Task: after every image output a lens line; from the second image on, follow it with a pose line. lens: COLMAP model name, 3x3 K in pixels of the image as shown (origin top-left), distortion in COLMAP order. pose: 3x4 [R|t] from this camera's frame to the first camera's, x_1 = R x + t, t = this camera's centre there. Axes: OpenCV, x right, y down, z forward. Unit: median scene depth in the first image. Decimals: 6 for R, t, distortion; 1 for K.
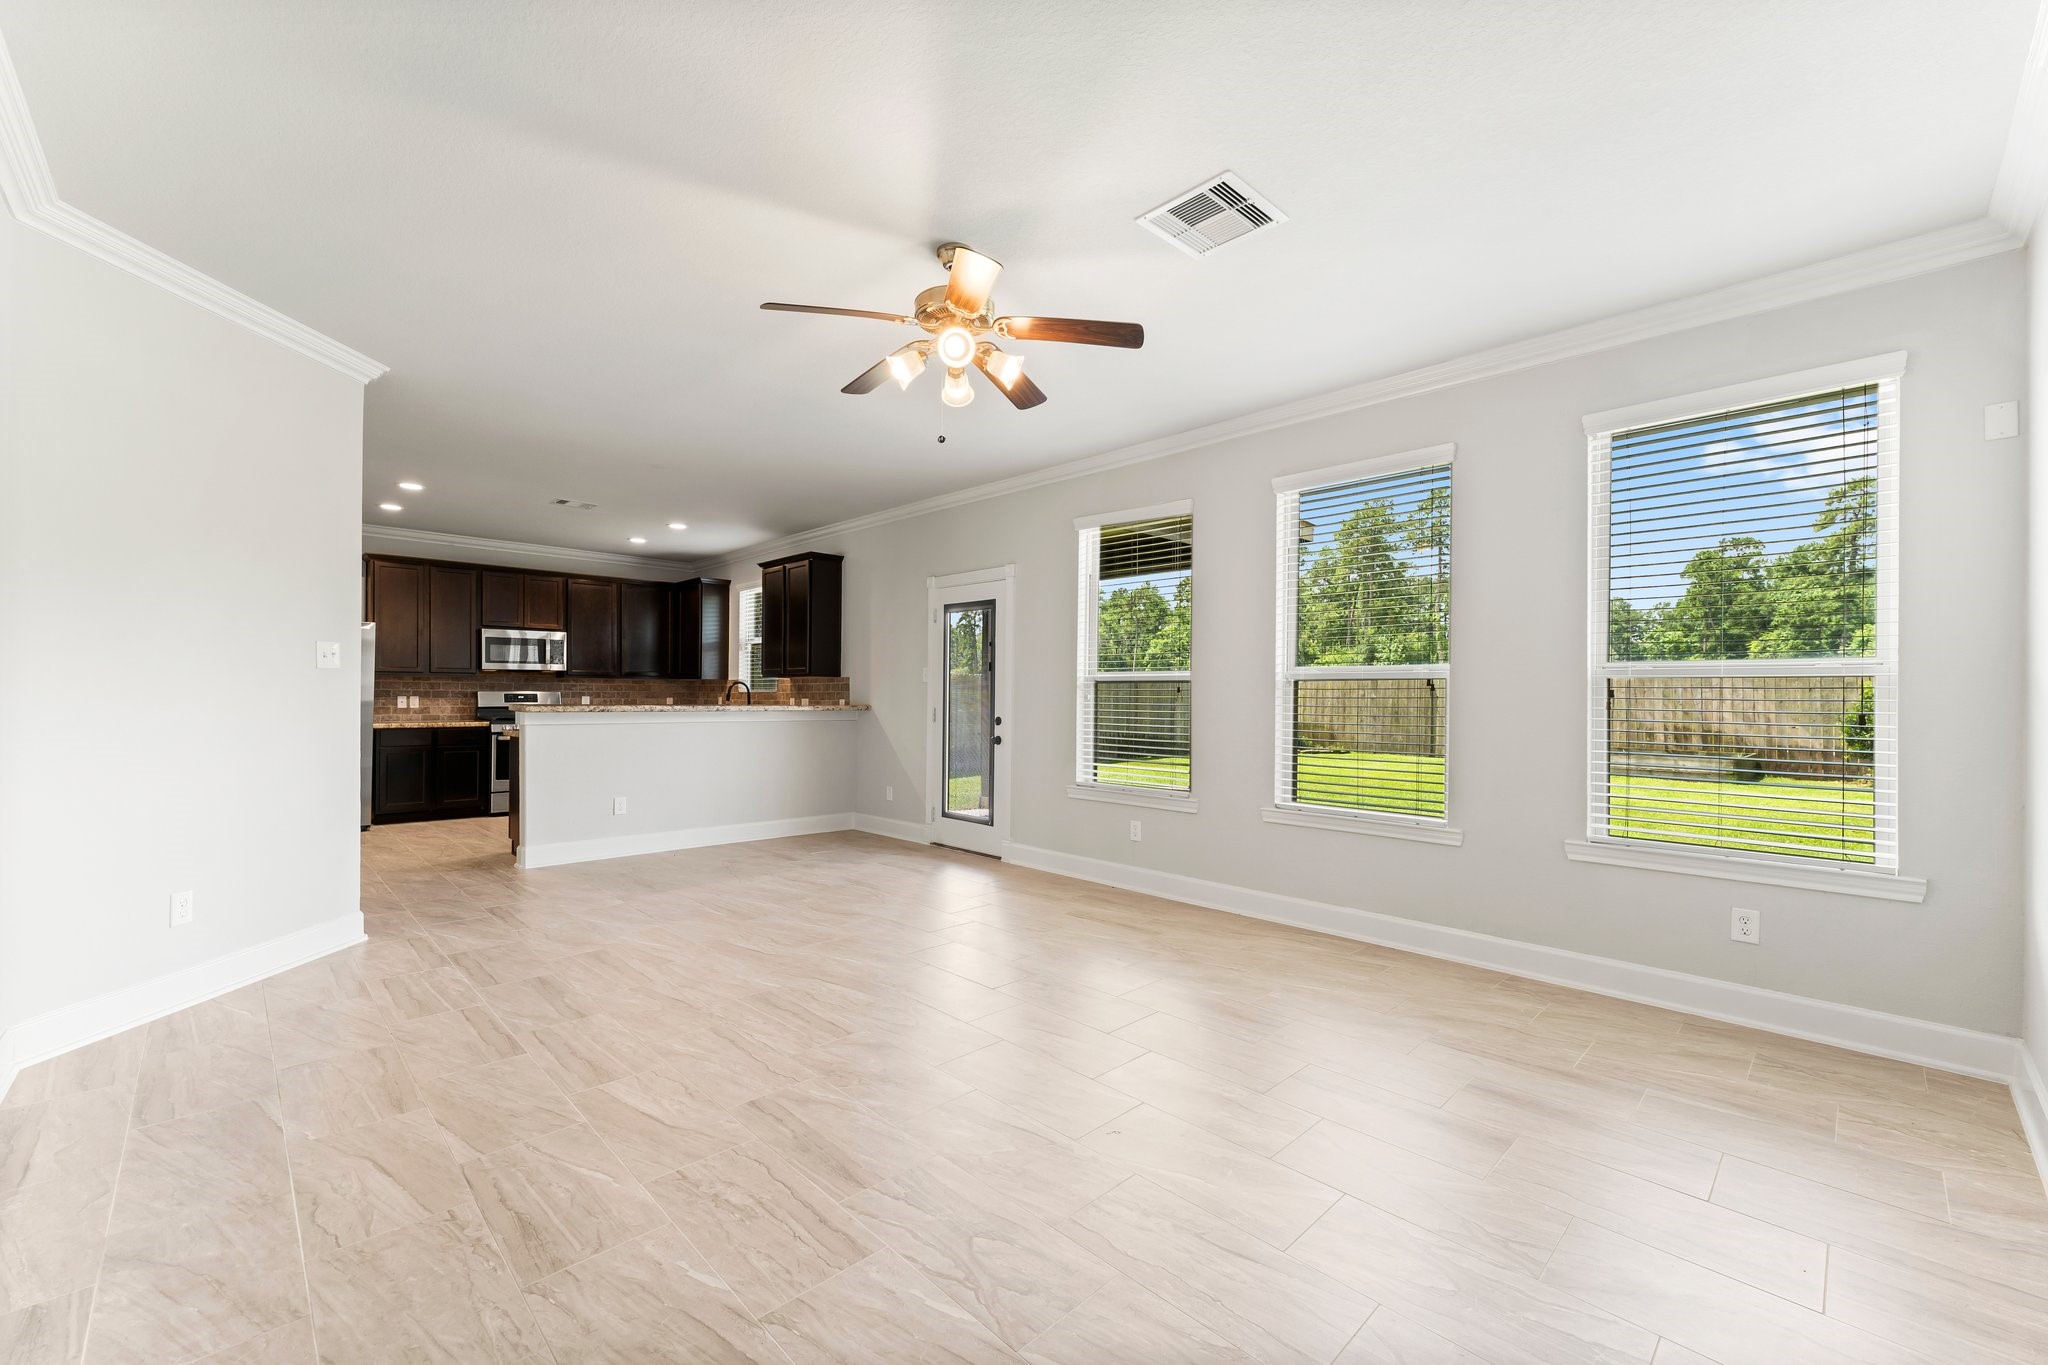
lens RADIAL K [[826.1, 0, 1016.8], [0, 826.1, 689.5], [0, 0, 1]] dist [0.003862, 0.000785]
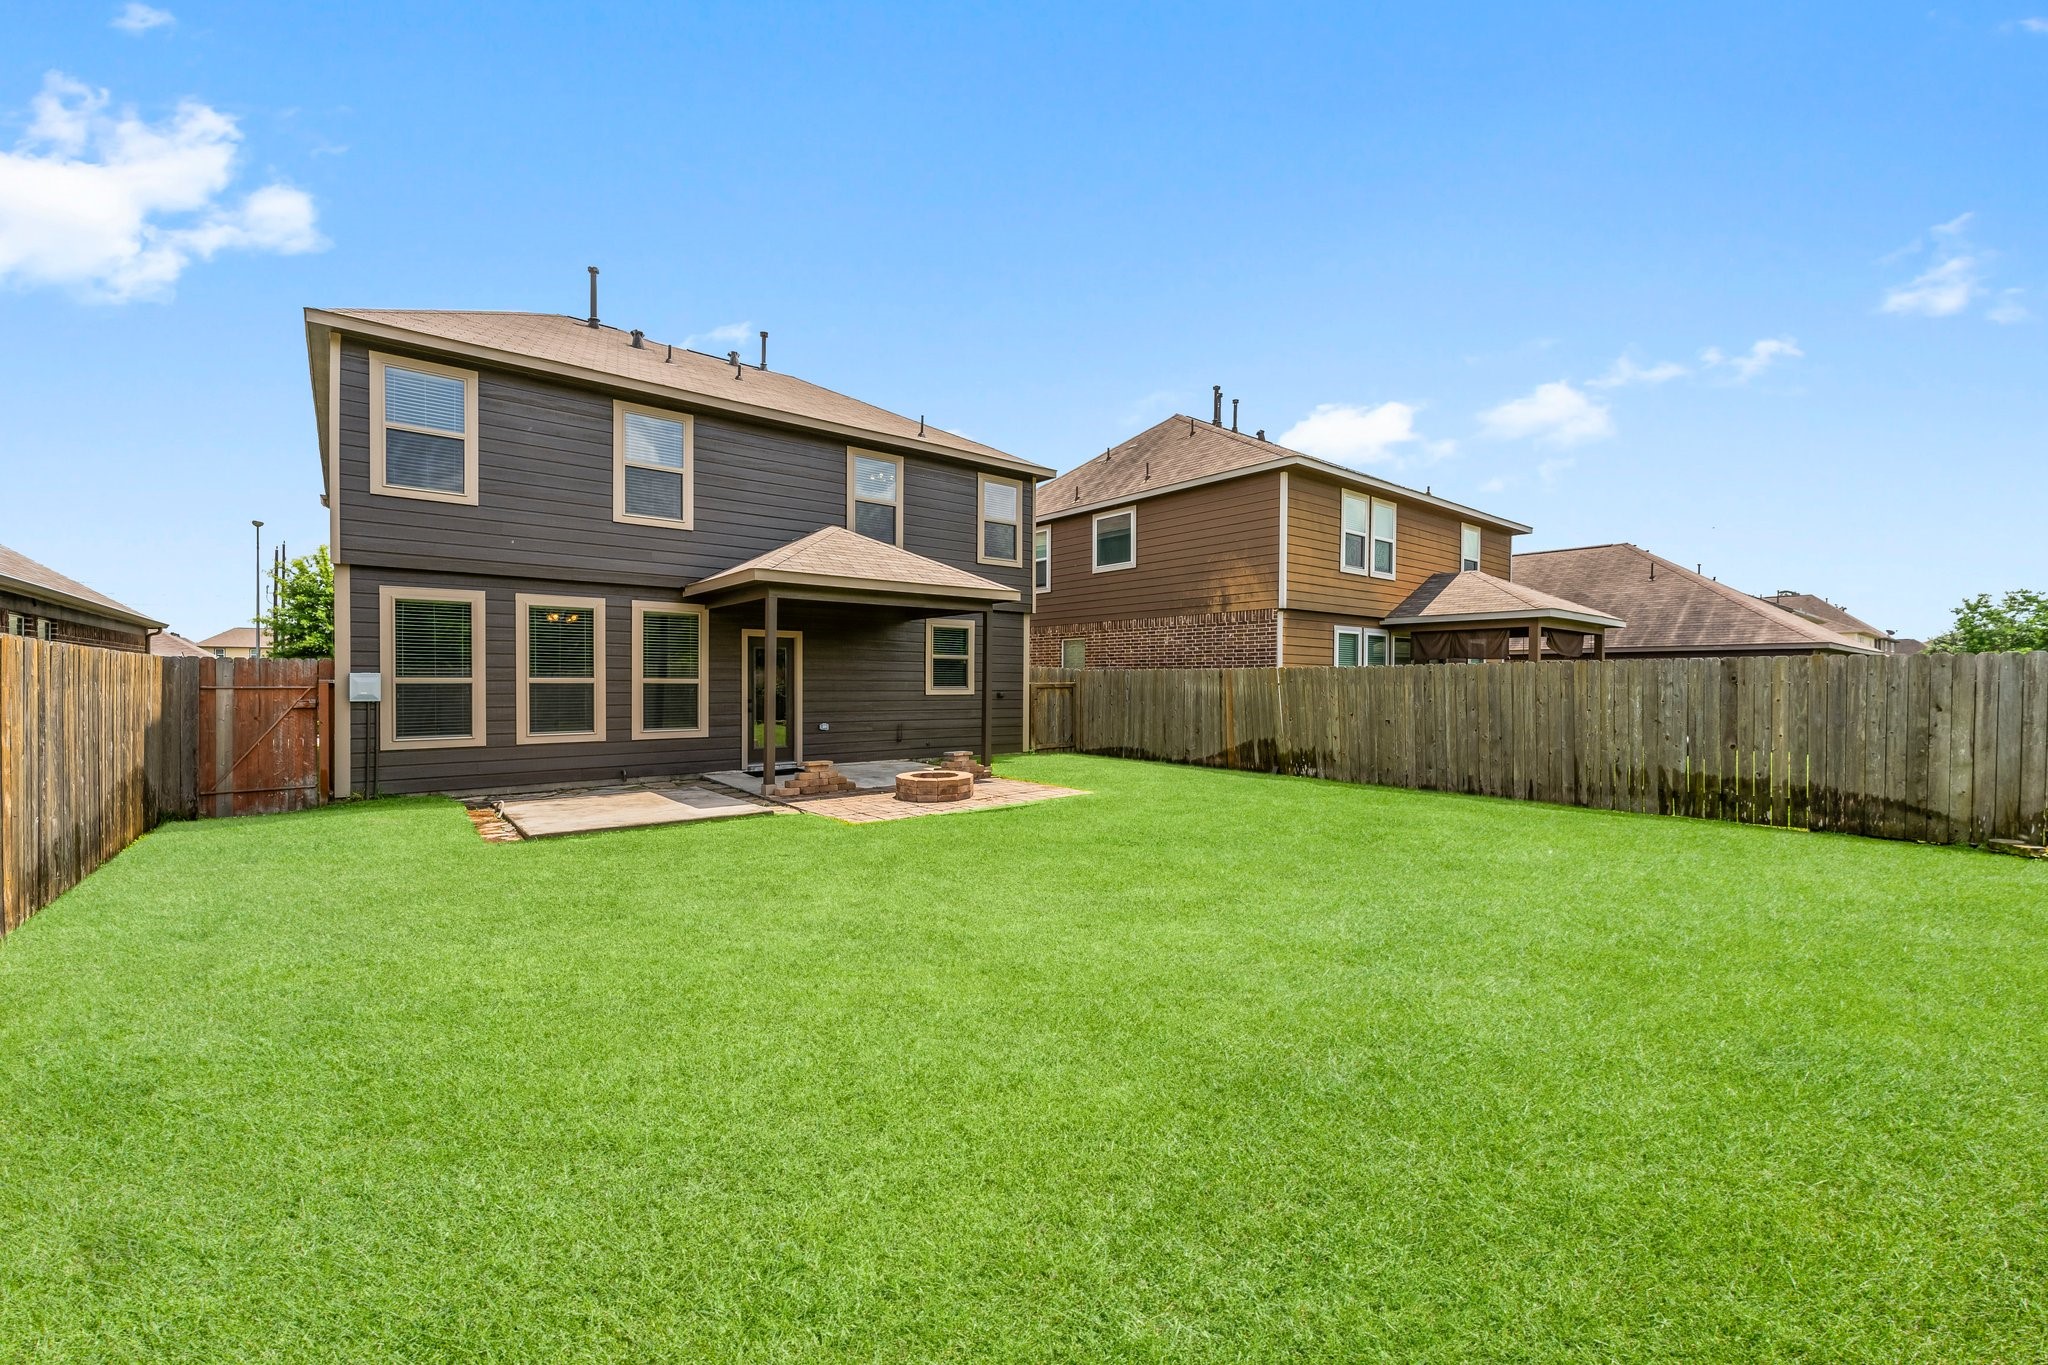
lens RADIAL K [[826.1, 0, 1026.9], [0, 826.1, 683.2], [0, 0, 1]] dist [0.003862, 0.000785]
pose [[-0.076393, -0.001892, -0.997076, 0.118607], [0.003801, 0.999990, -0.002189, -0.000100], [0.997071, -0.003957, -0.076385, 0.107805]]
